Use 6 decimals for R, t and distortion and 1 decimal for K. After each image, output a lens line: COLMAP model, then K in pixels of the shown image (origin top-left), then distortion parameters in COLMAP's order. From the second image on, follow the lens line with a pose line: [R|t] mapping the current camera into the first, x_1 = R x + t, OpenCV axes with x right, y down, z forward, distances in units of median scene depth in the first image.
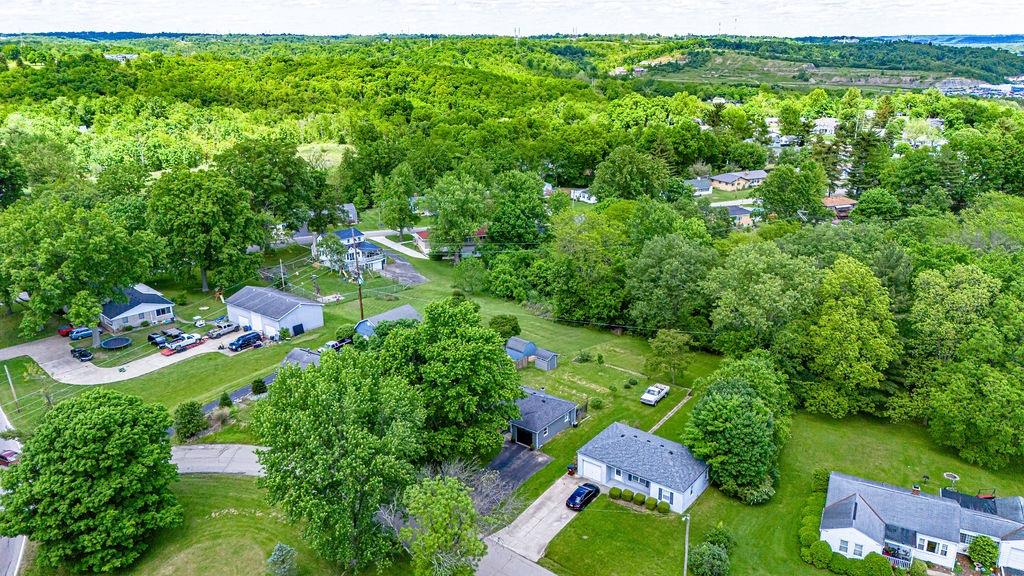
lens RADIAL K [[759.5, 0, 516.9], [0, 759.5, 289.2], [0, 0, 1]] dist [0.065402, -0.047028]
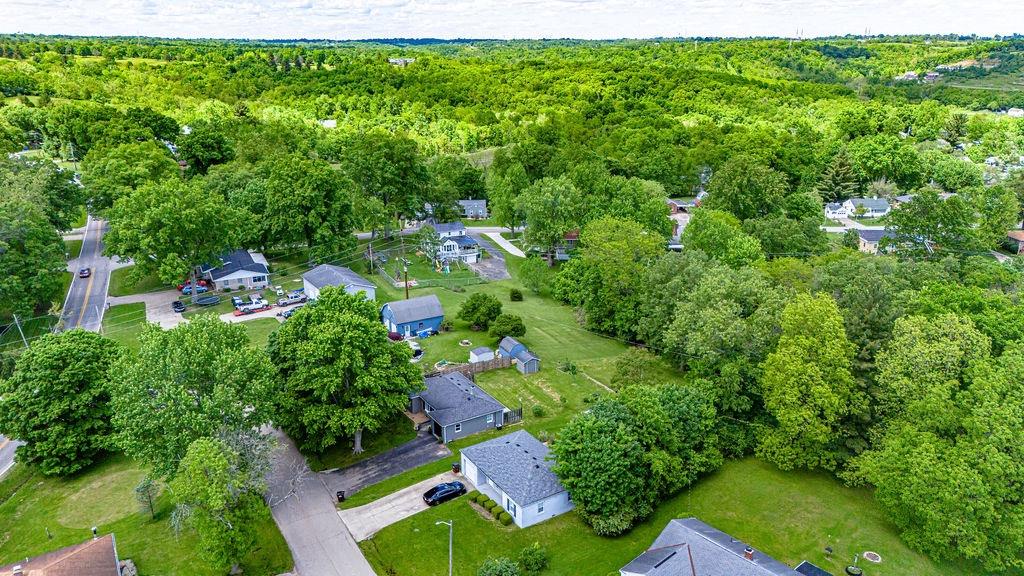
lens RADIAL K [[759.5, 0, 513.1], [0, 759.5, 291.3], [0, 0, 1]] dist [0.065402, -0.047028]
pose [[0.938841, 0.106764, -0.327382, 0.261063], [-0.107317, 0.994089, 0.016431, -0.012044], [0.327201, 0.019707, 0.944749, 0.035722]]
